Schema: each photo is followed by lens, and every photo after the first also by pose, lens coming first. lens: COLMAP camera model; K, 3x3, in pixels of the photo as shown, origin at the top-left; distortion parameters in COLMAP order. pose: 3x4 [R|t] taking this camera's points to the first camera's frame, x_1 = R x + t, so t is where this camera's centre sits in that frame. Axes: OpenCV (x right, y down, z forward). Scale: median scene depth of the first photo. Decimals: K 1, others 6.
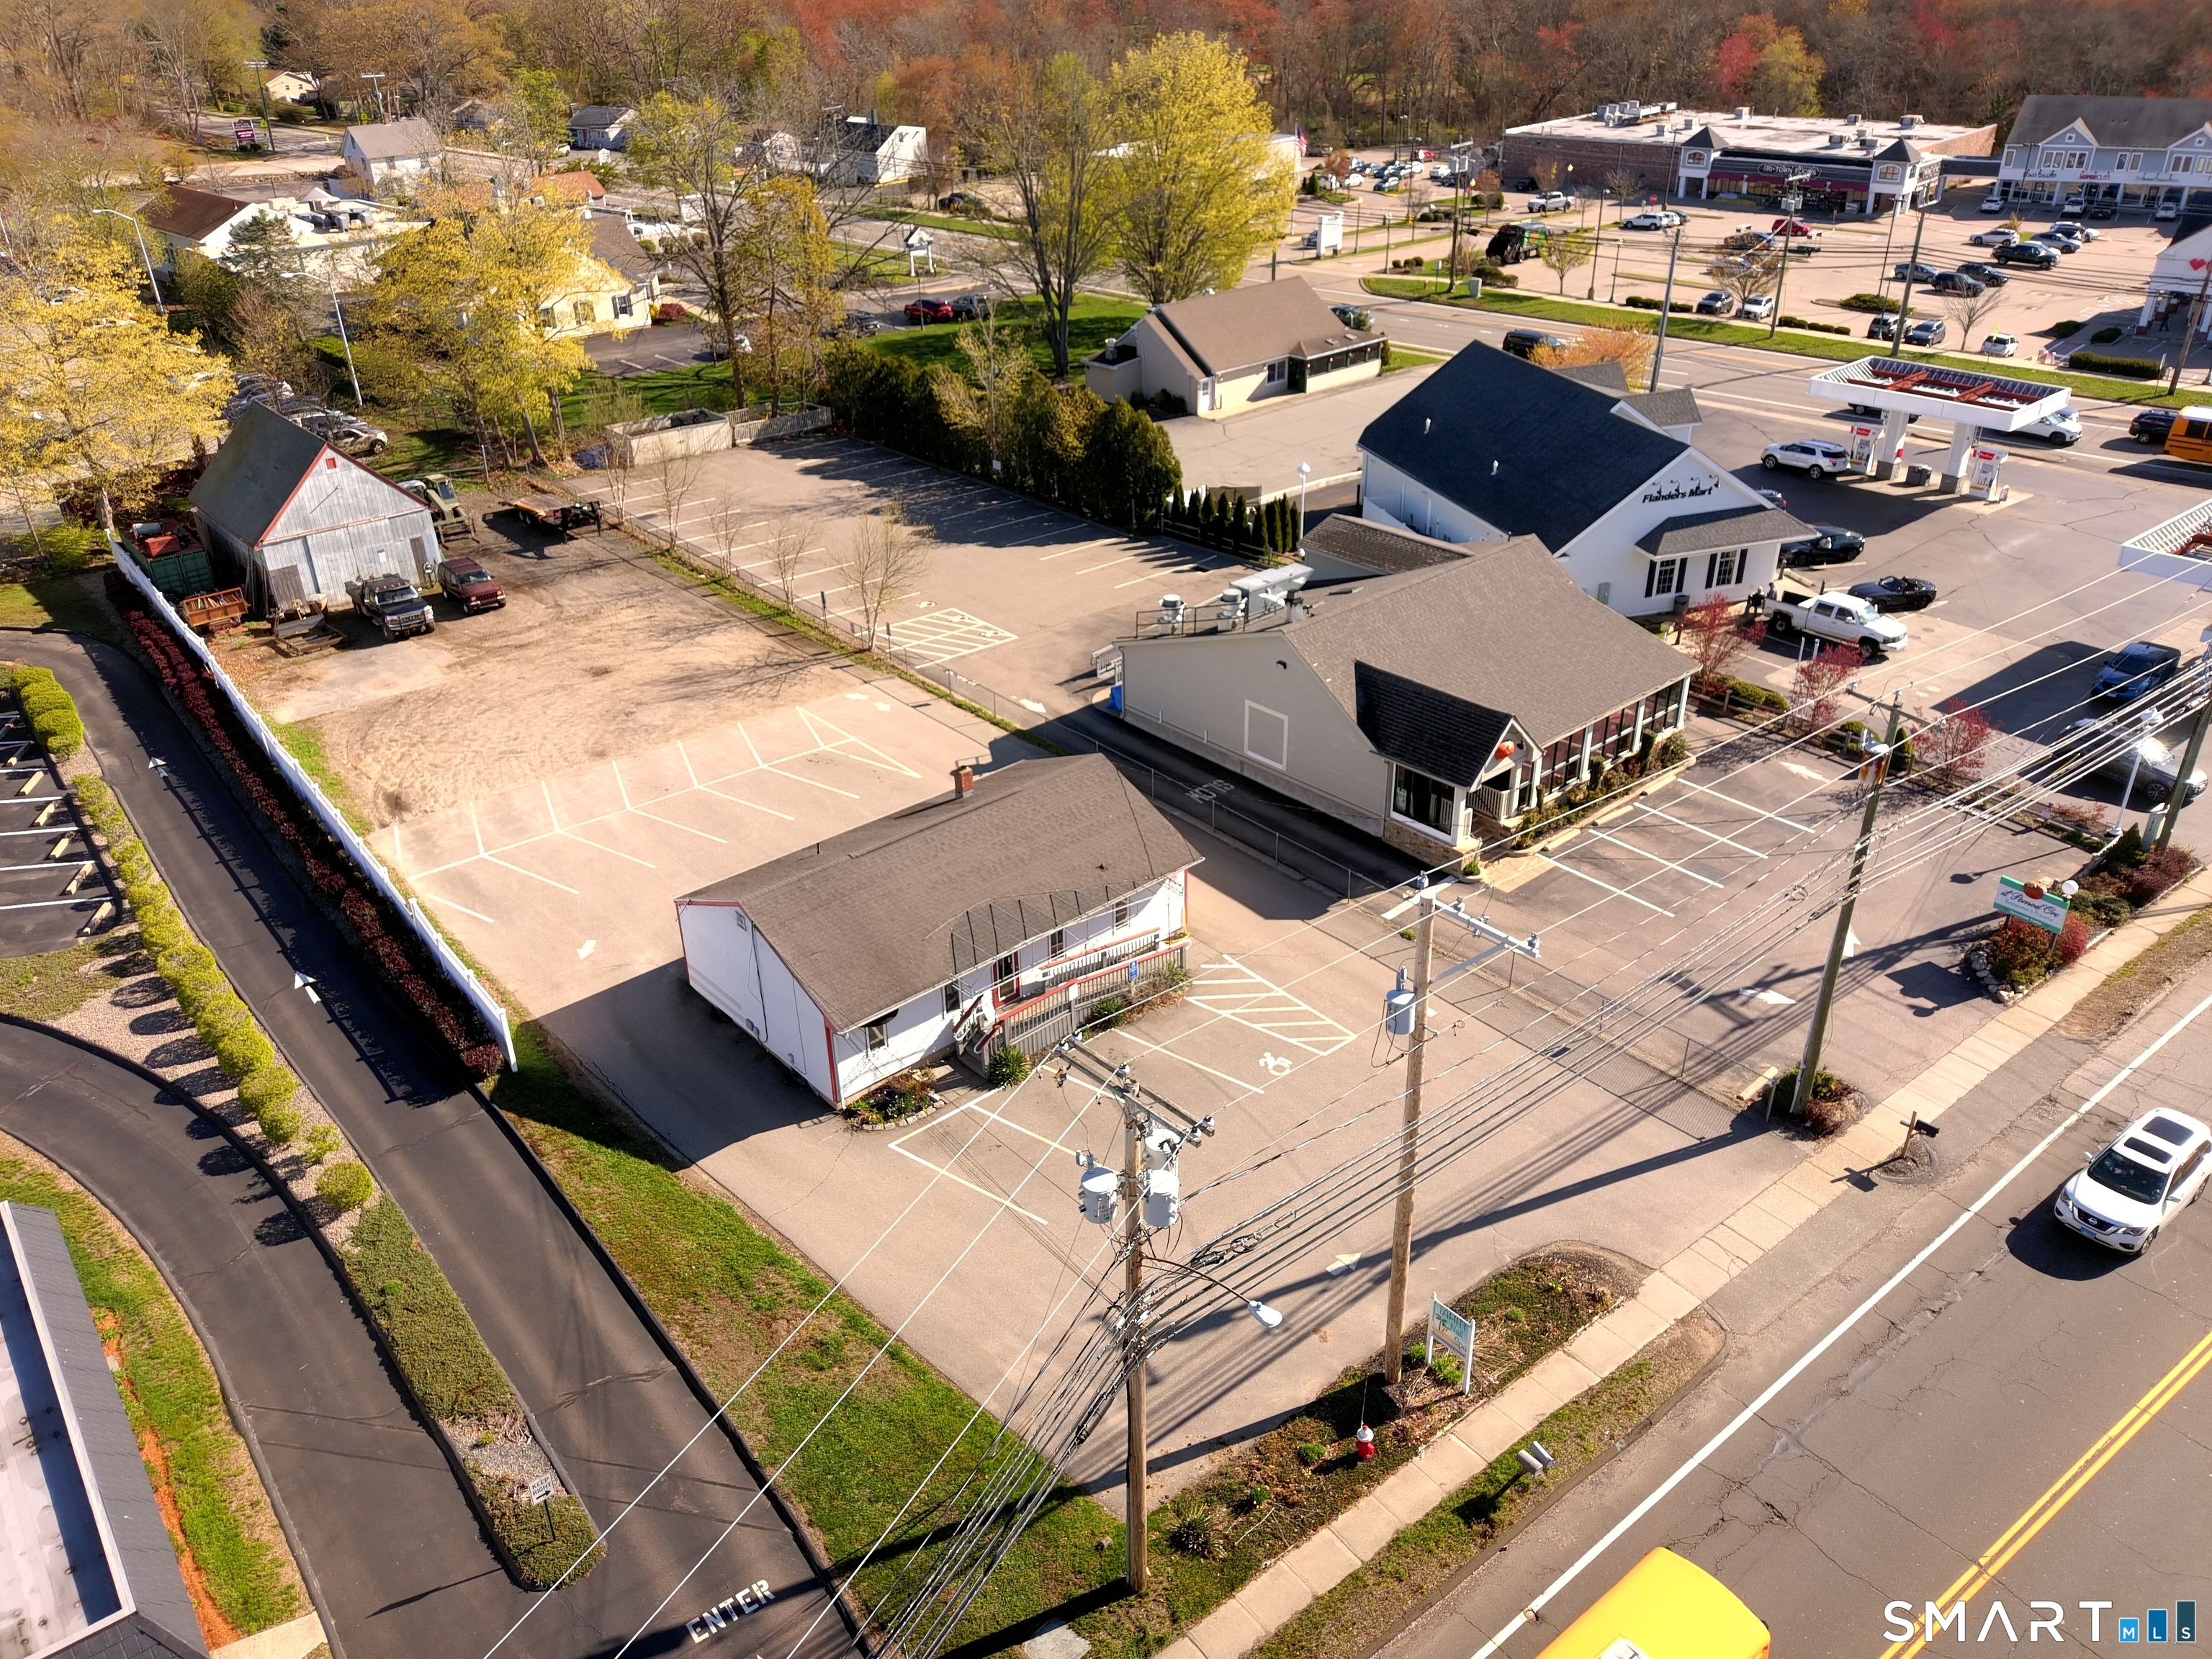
lens RADIAL K [[1670.5, 0, 1106.0], [0, 1670.5, 829.5], [0, 0, 1]] dist [0.015811, -0.000047]
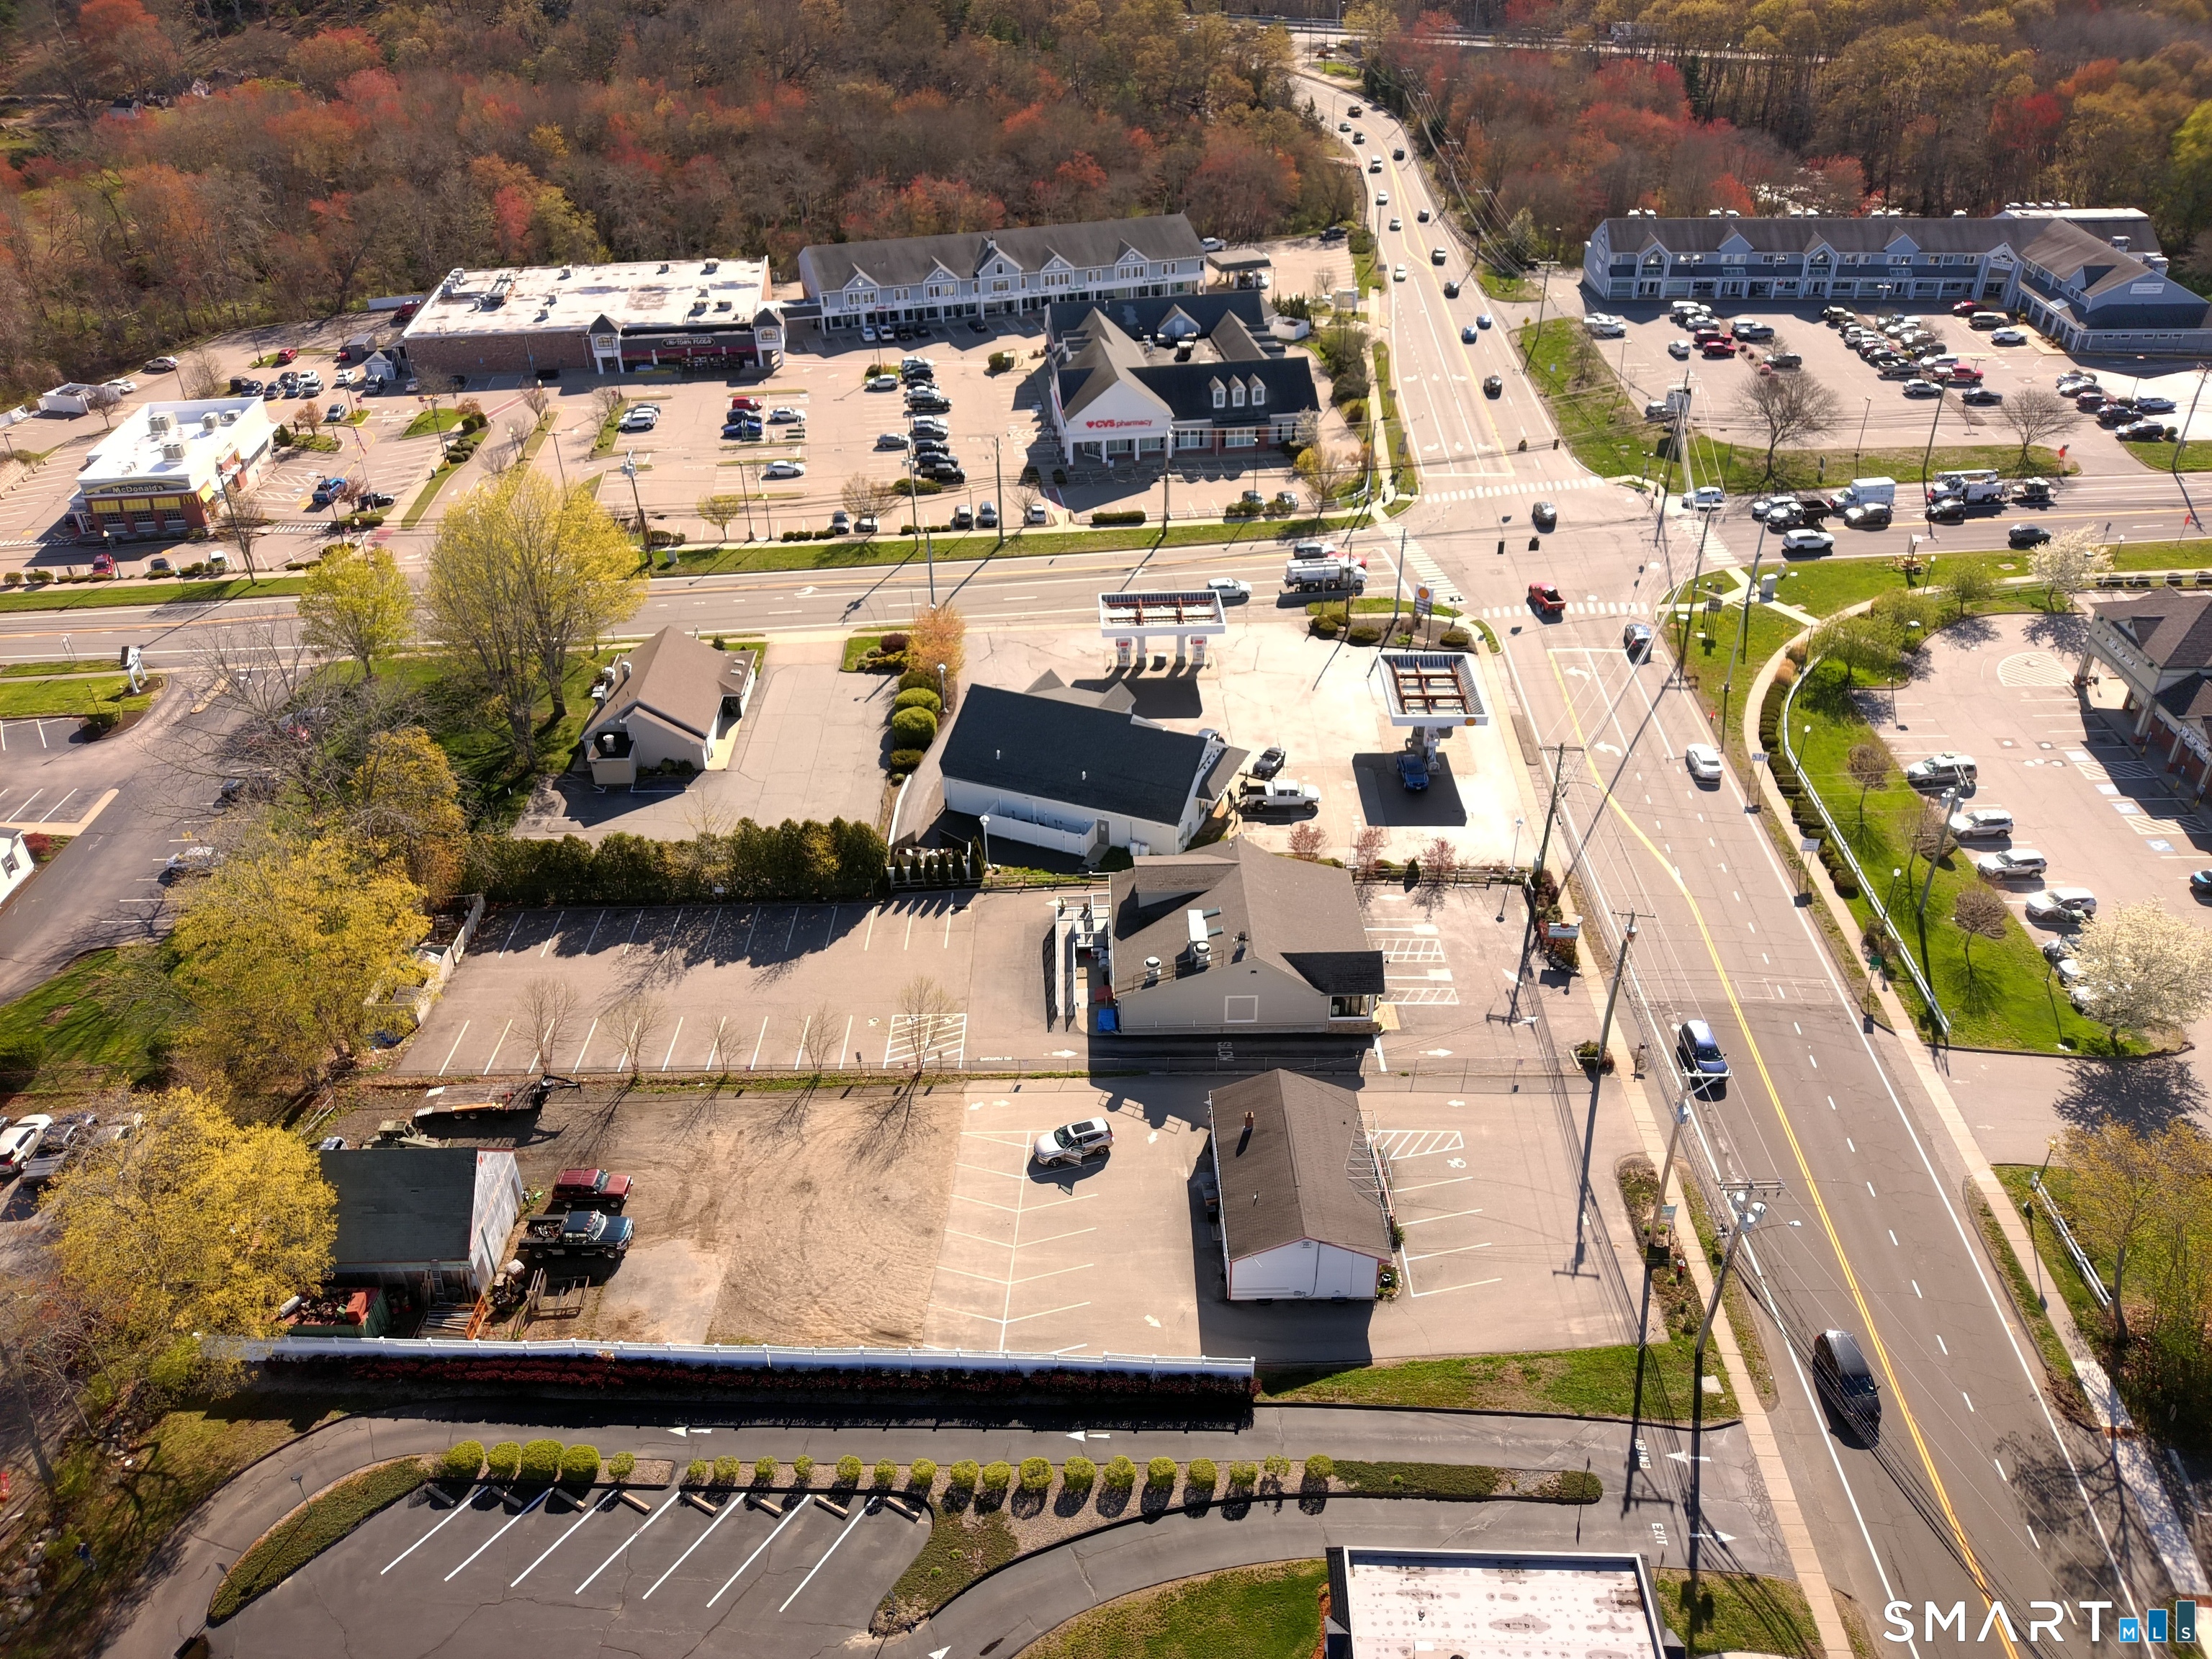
lens RADIAL K [[1654.7, 0, 1106.0], [0, 1654.7, 829.5], [0, 0, 1]] dist [0.032139, -0.004418]
pose [[0.652244, -0.400764, 0.643401, -1.126225], [0.367018, 0.909644, 0.194539, -0.668476], [-0.663231, 0.109253, 0.740398, -0.247402]]
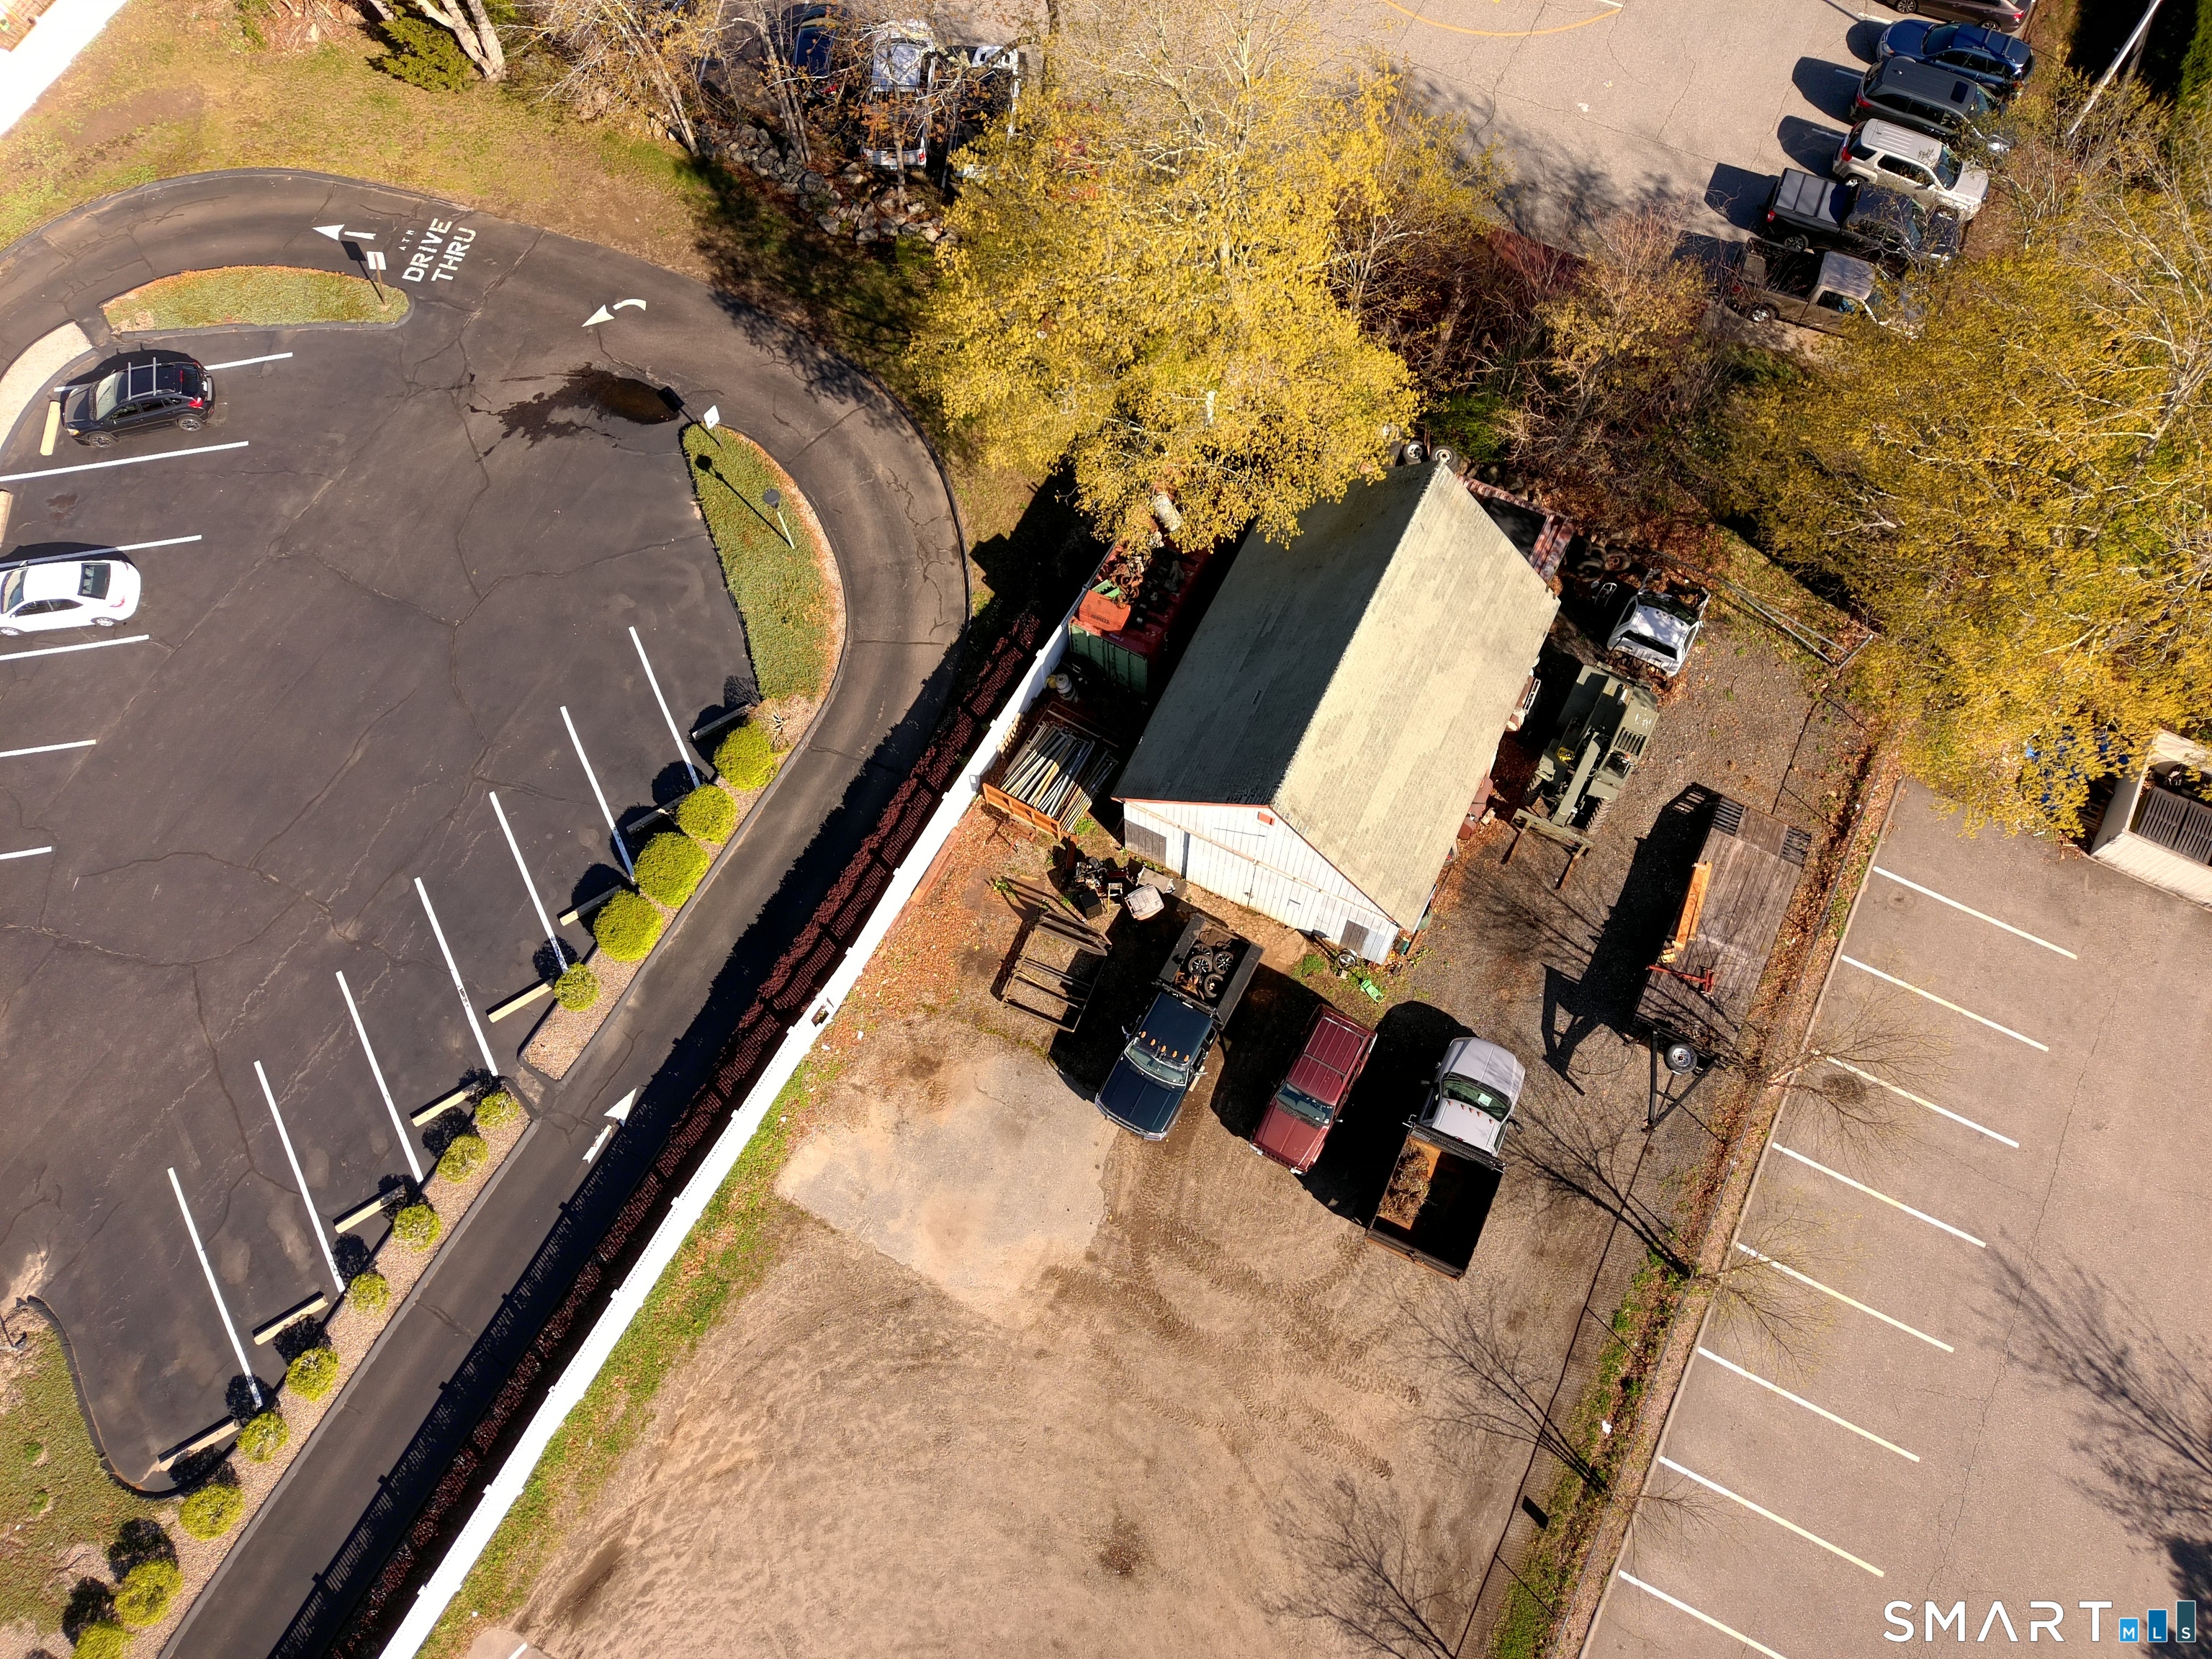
lens RADIAL K [[1753.0, 0, 1106.0], [0, 1753.0, 829.5], [0, 0, 1]] dist [0.035211, 0.001672]
pose [[0.375665, 0.860646, -0.343752, -0.390934], [-0.426199, 0.489807, 0.760555, -0.821008], [0.822940, -0.139207, 0.550809, 0.889066]]
